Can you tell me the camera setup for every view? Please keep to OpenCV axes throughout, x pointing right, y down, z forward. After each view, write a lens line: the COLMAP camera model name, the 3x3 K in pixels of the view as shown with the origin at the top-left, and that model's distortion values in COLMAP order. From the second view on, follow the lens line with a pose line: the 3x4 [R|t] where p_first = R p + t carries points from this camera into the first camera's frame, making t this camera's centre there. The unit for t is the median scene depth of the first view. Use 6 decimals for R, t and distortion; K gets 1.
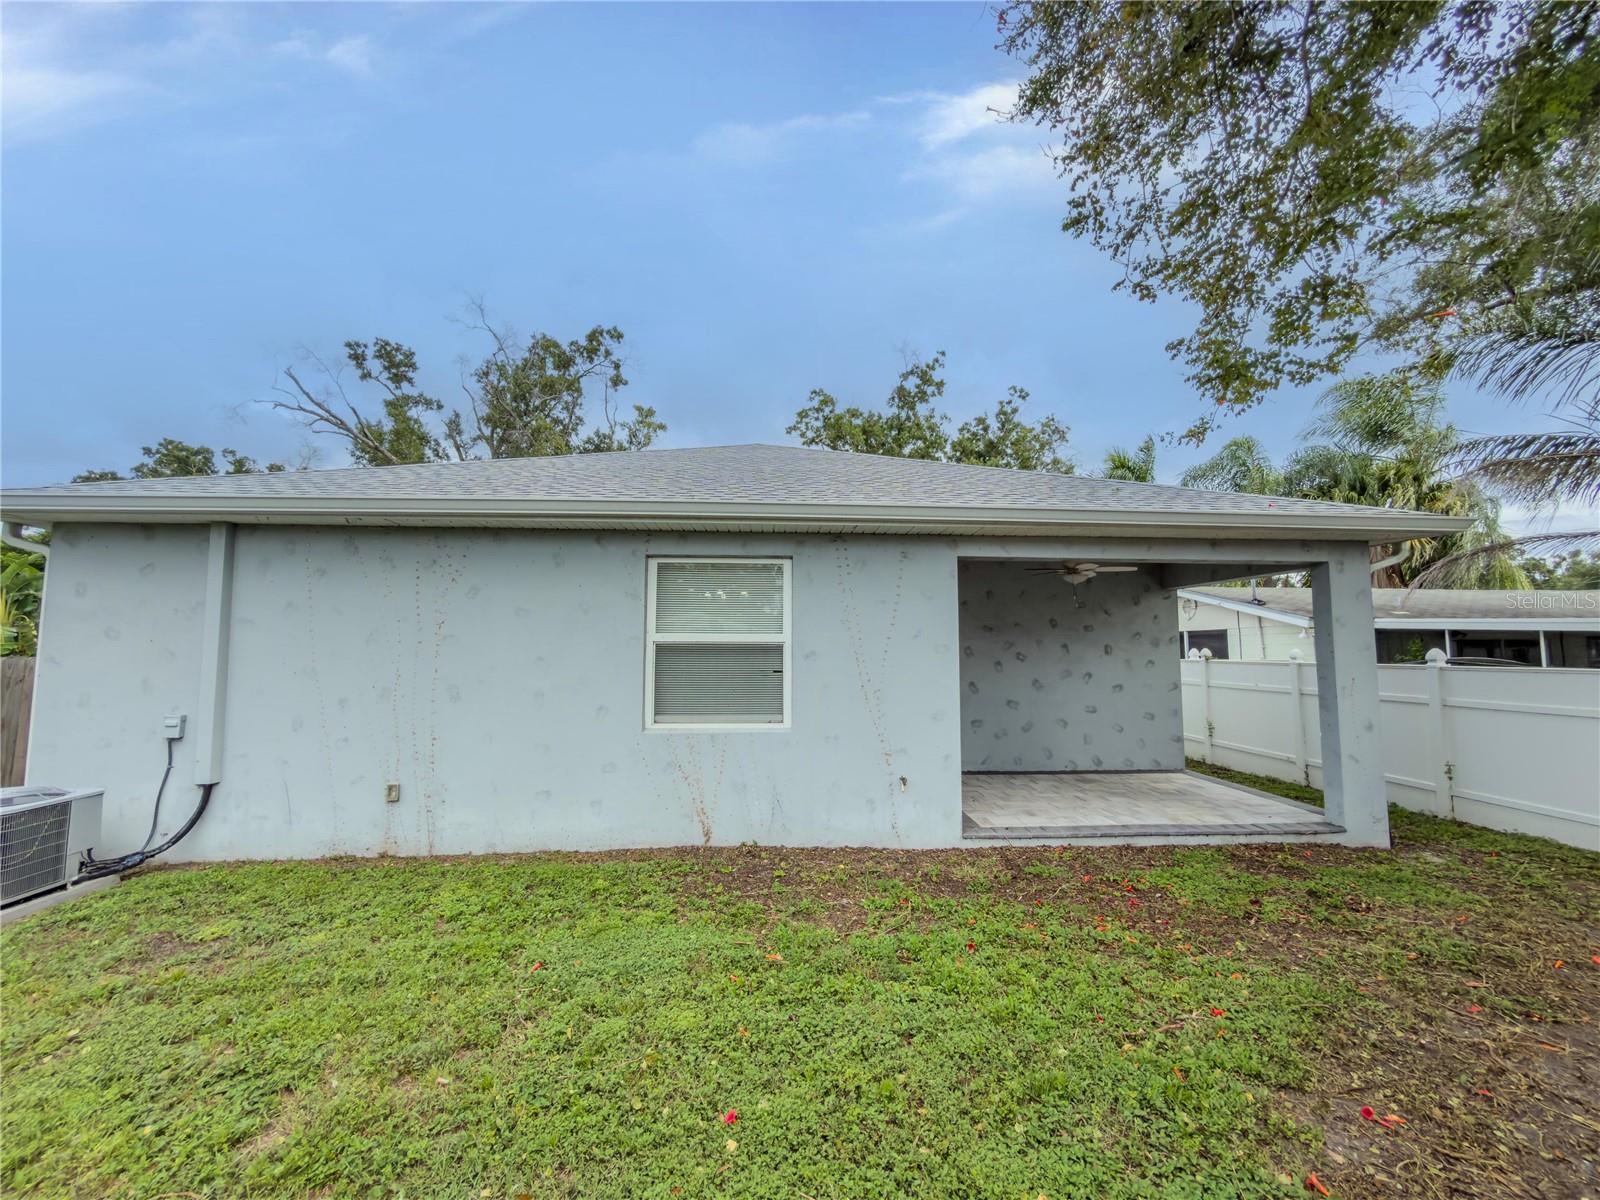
lens RADIAL K [[637.6, 0, 798.7], [0, 637.6, 600.9], [0, 0, 1]] dist [-0.002816, -0.000101]
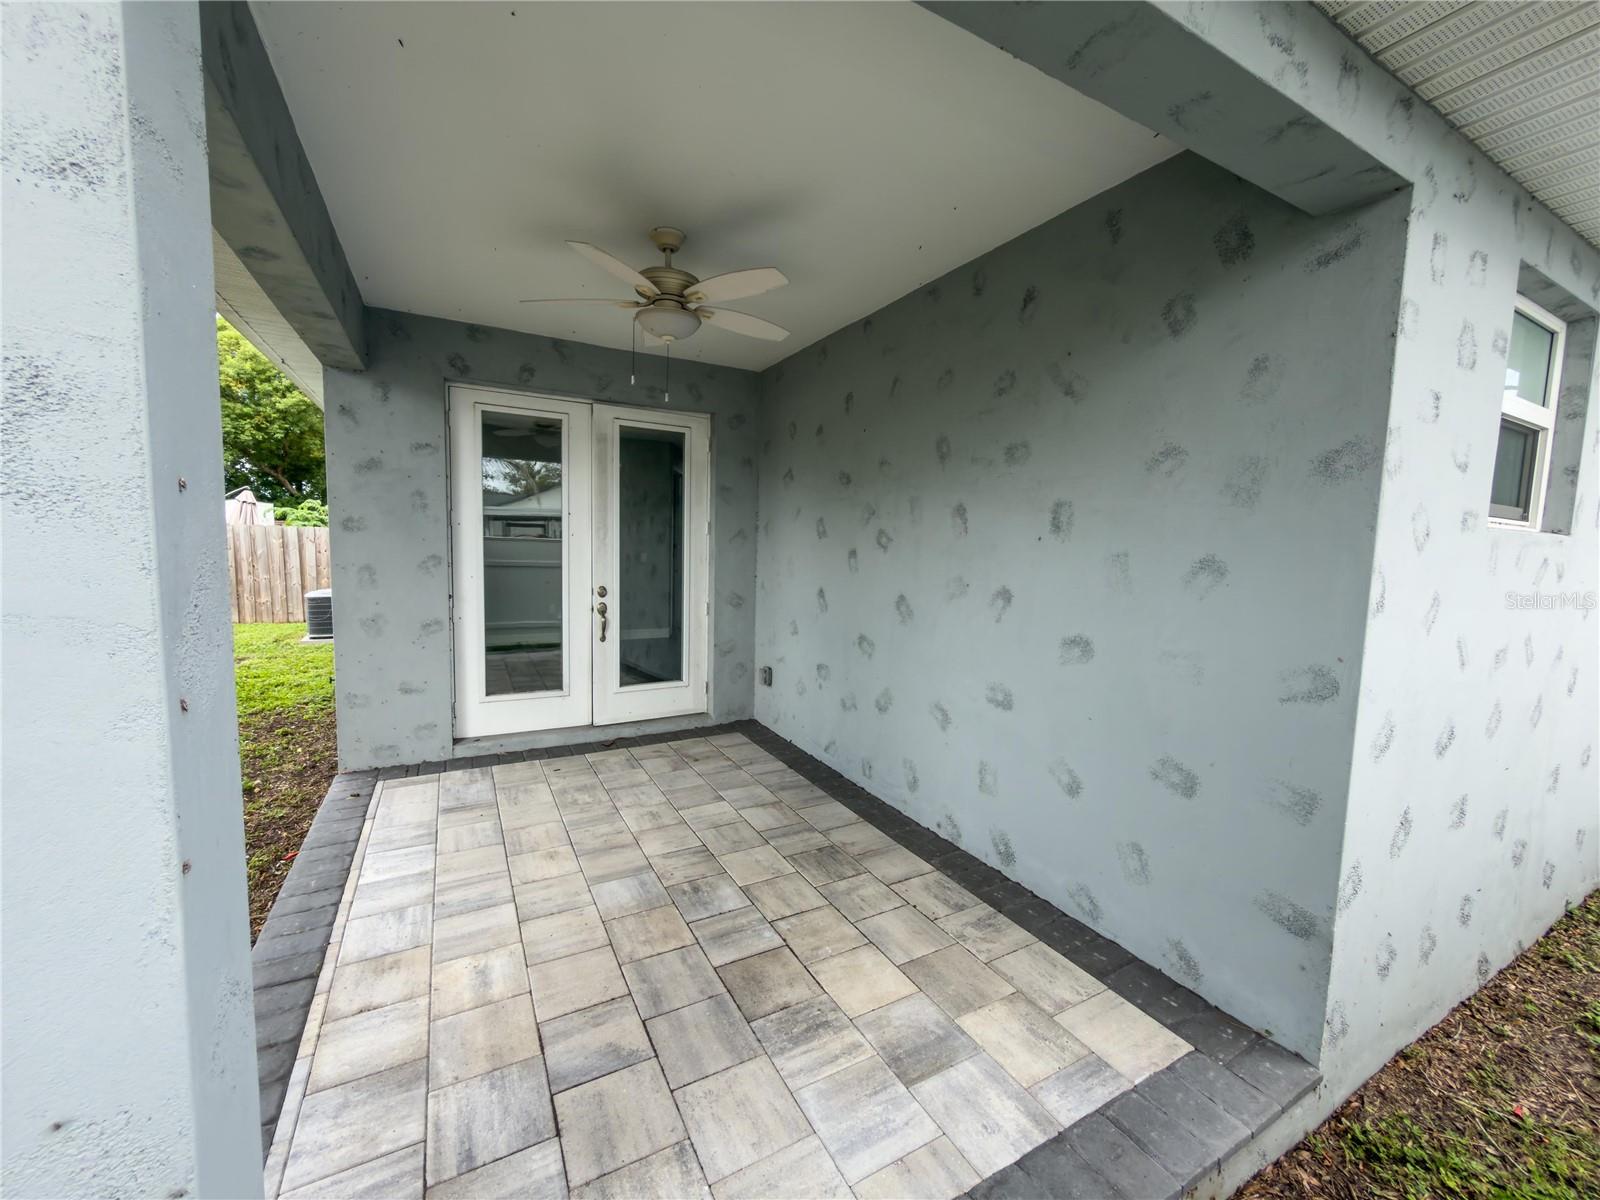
lens RADIAL K [[637.6, 0, 798.7], [0, 637.6, 600.9], [0, 0, 1]] dist [-0.002816, -0.000101]
pose [[0.438108, 0.091653, -0.894237, 1.052675], [0.047270, 0.991063, 0.124736, 0.108397], [0.897678, -0.096919, 0.429861, 1.136098]]
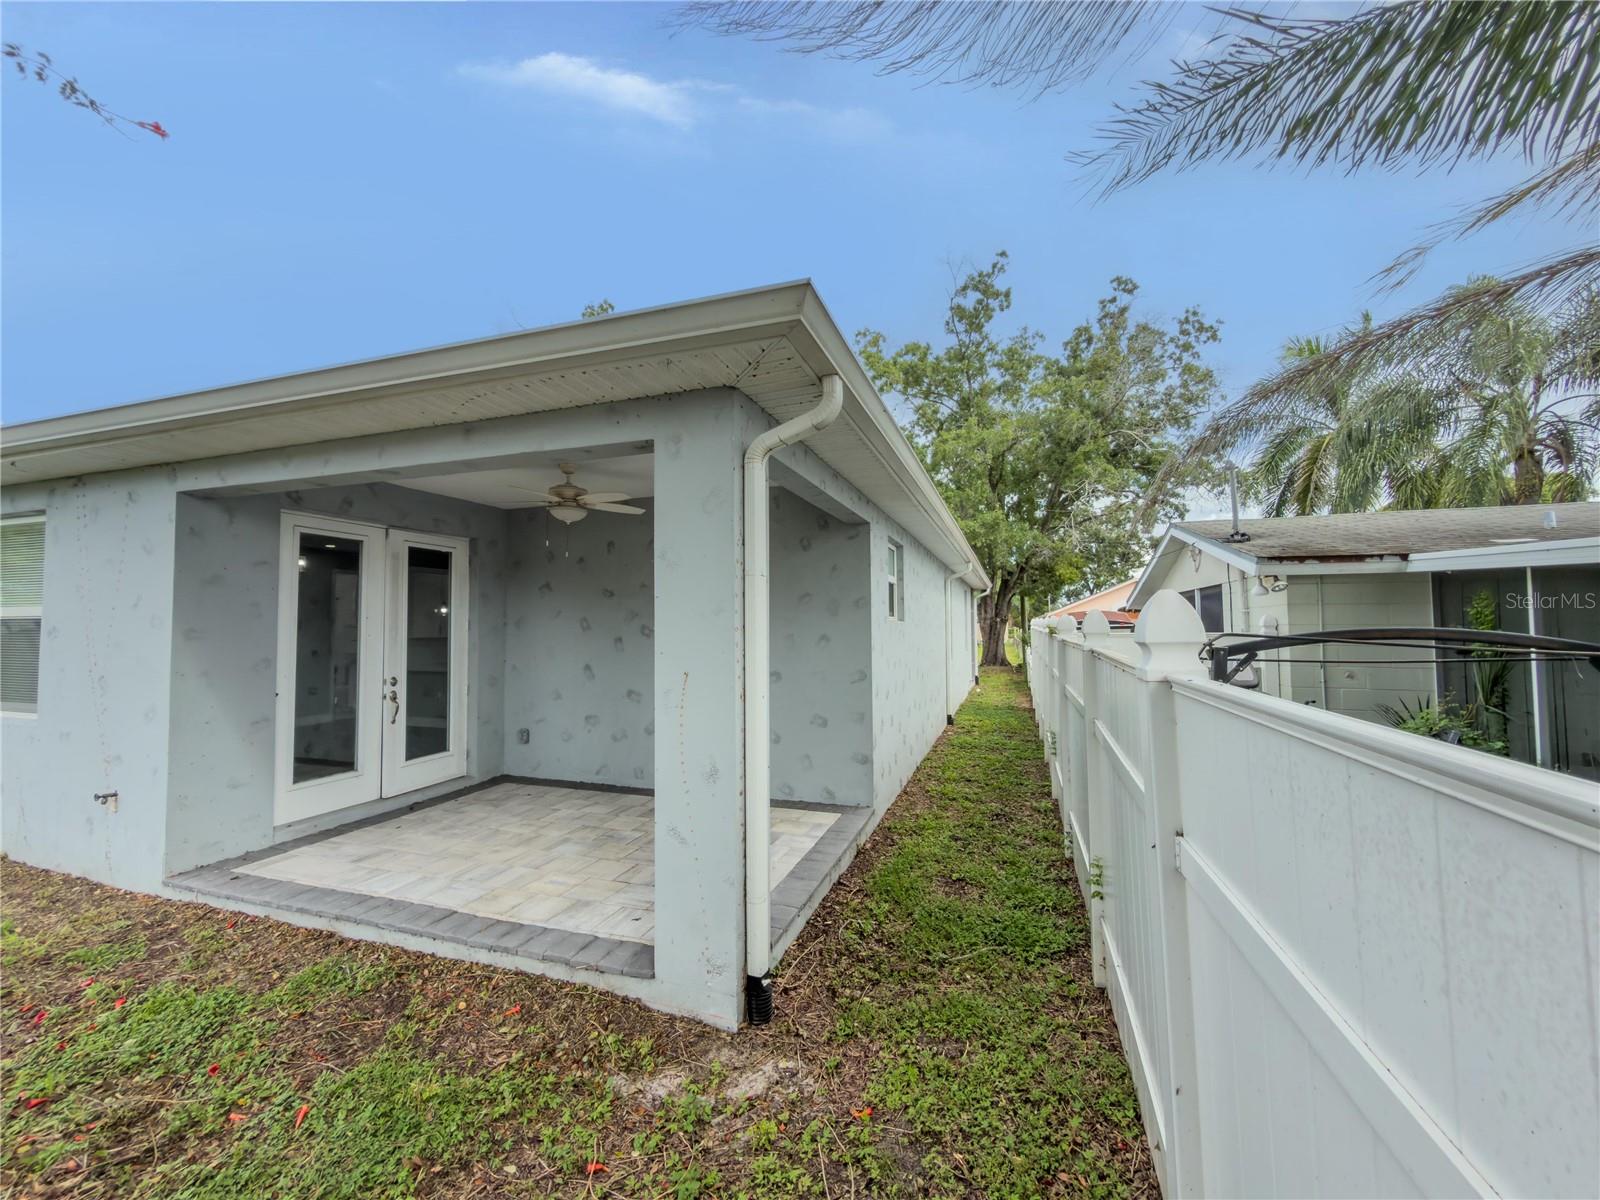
lens RADIAL K [[637.6, 0, 798.7], [0, 637.6, 600.9], [0, 0, 1]] dist [-0.002816, -0.000101]
pose [[0.931214, -0.023214, -0.363734, 1.148468], [0.038057, 0.998707, 0.033692, 0.054141], [0.362481, -0.045217, 0.930894, 0.586433]]
